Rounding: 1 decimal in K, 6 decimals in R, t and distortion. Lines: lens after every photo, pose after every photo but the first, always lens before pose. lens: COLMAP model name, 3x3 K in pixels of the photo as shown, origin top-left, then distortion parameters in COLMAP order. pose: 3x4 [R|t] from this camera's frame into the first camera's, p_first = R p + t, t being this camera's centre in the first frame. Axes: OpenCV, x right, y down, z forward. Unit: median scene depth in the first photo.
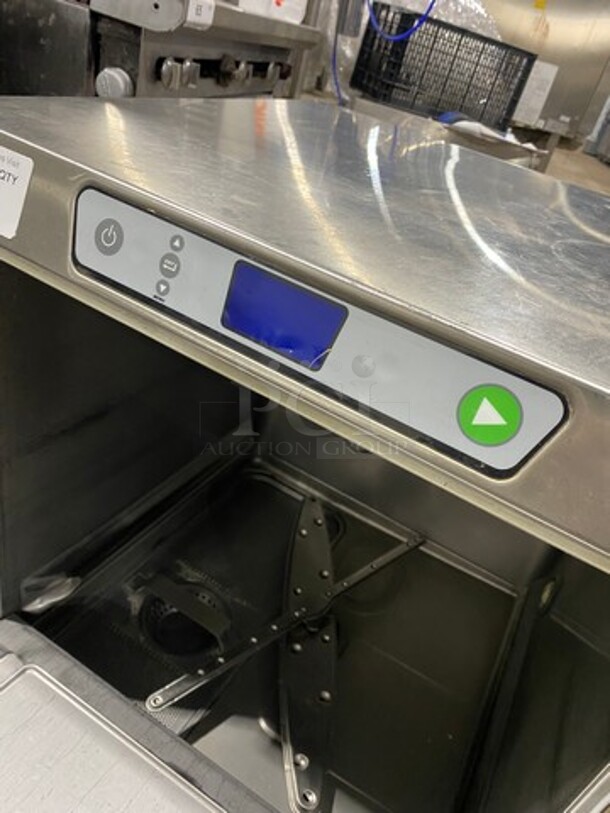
lens RADIAL K [[608.5, 0, 299.7], [0, 608.5, 404.5], [0, 0, 1]] dist [0.006641, -0.000192]
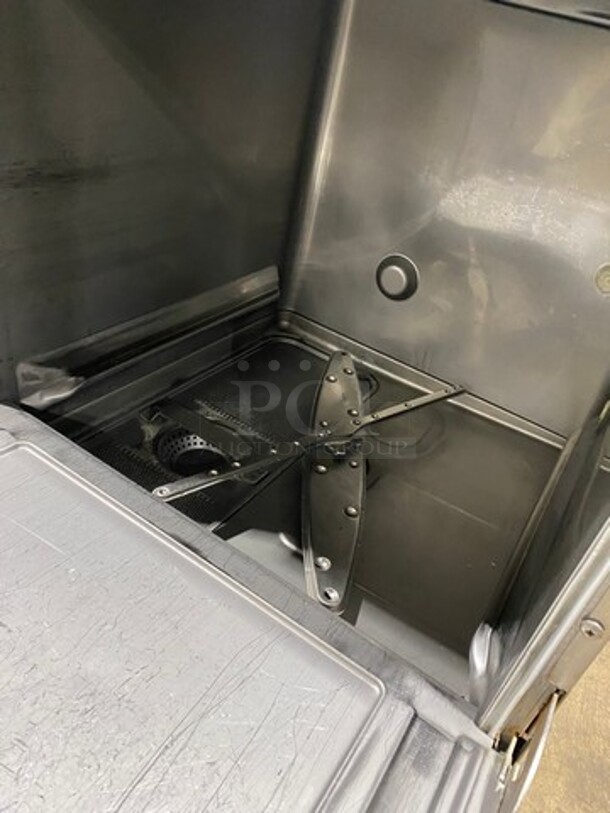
lens RADIAL K [[597.6, 0, 323.4], [0, 597.6, 406.3], [0, 0, 1]] dist [-0.003762, -0.003068]
pose [[0.999287, -0.006387, -0.037211, 0.036567], [0.006918, 0.999876, 0.014177, 0.328039], [0.037115, -0.014425, 0.999207, 0.112255]]
